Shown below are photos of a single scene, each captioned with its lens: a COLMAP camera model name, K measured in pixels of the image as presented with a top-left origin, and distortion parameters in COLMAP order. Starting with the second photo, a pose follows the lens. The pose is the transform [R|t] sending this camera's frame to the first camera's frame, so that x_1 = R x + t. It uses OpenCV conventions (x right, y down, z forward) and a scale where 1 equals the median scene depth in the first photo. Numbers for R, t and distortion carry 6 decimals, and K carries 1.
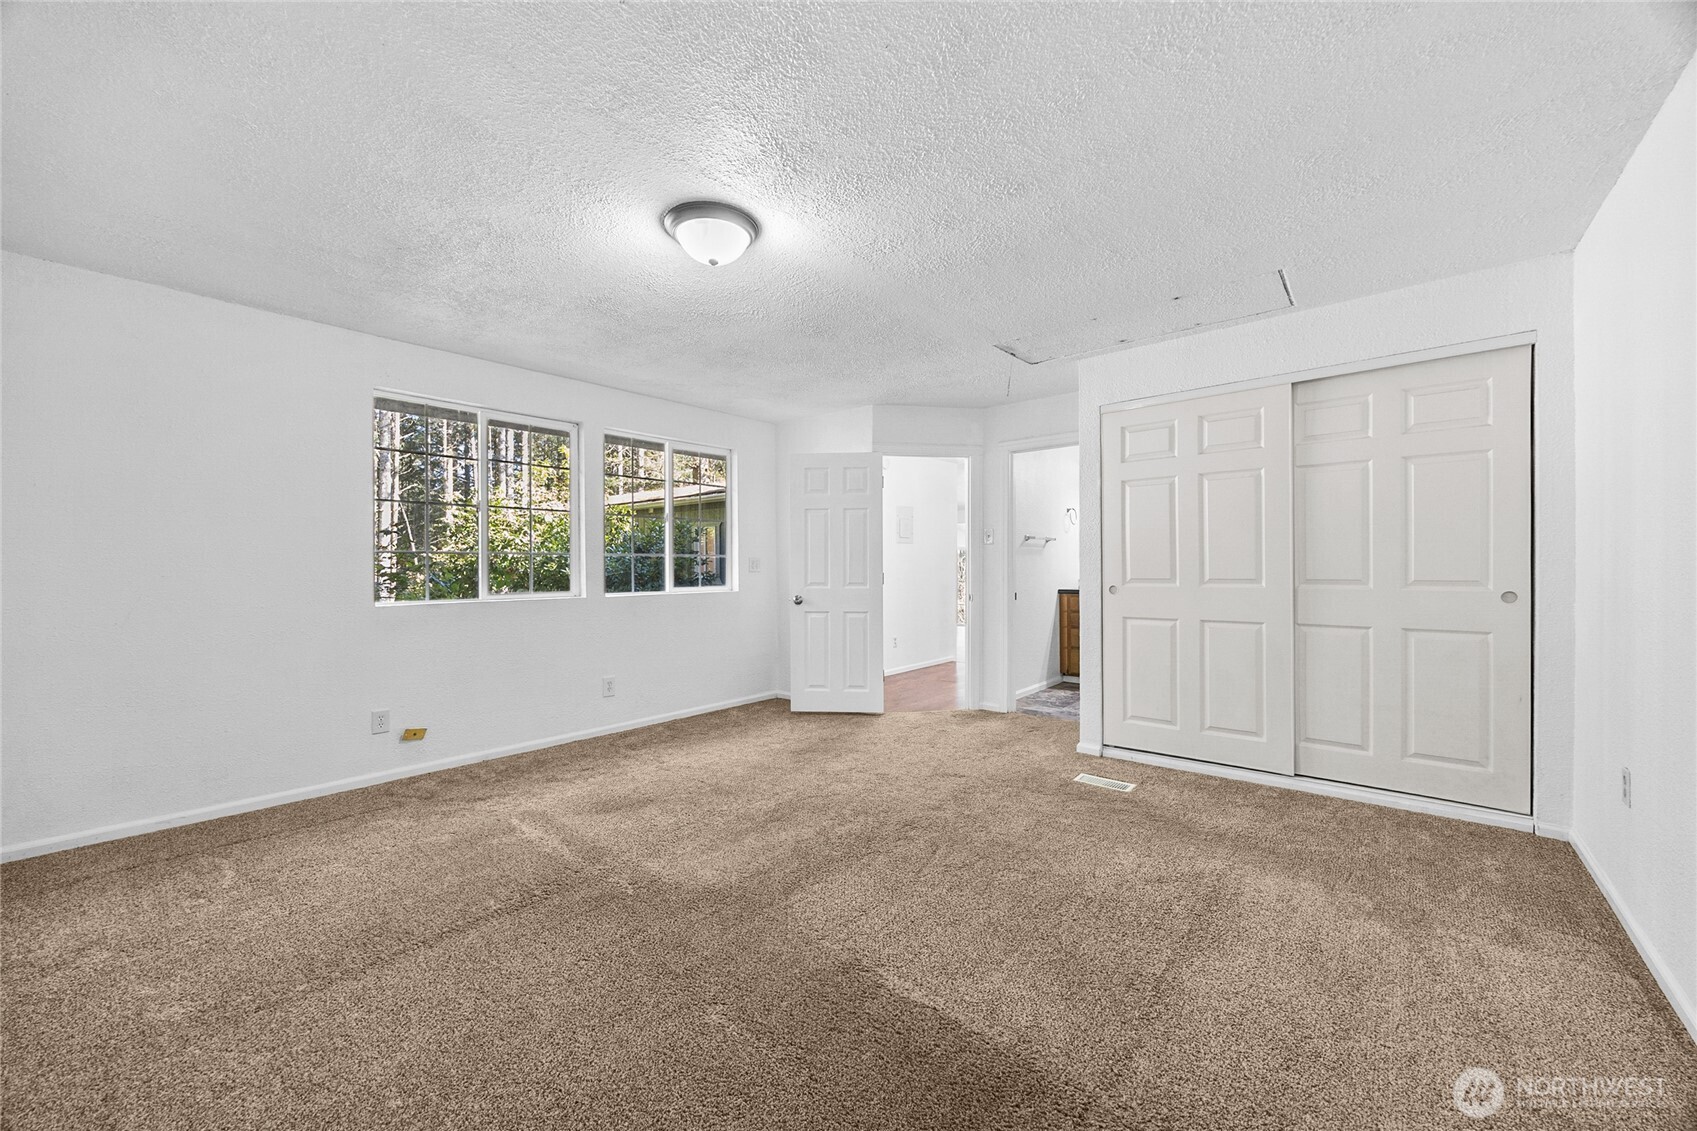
lens RADIAL K [[645.3, 0, 863.0], [0, 645.3, 568.1], [0, 0, 1]] dist [-0.001254, -0.000170]
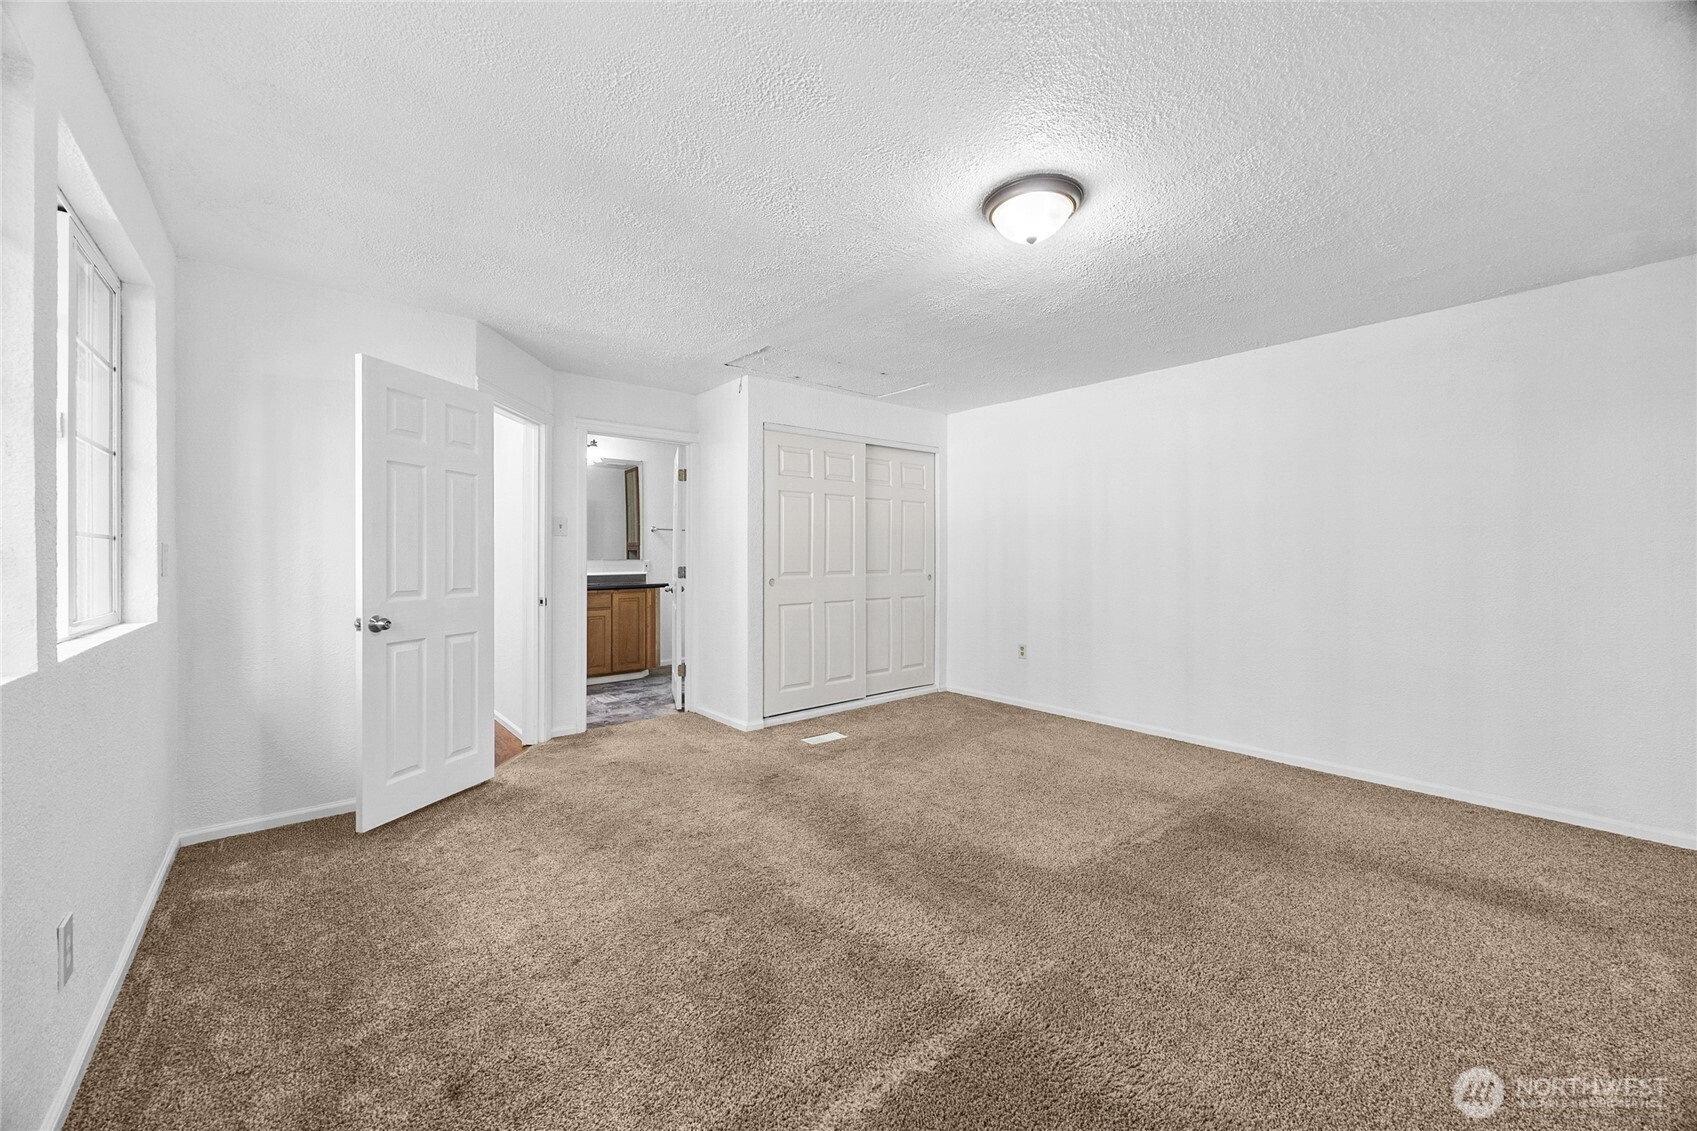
lens RADIAL K [[645.3, 0, 862.1], [0, 645.3, 559.3], [0, 0, 1]] dist [-0.001254, -0.000170]
pose [[0.173206, 0.005386, 0.984871, -0.732141], [0.004913, 0.999968, -0.006333, -0.000037], [-0.984873, 0.005935, 0.173174, 0.638170]]
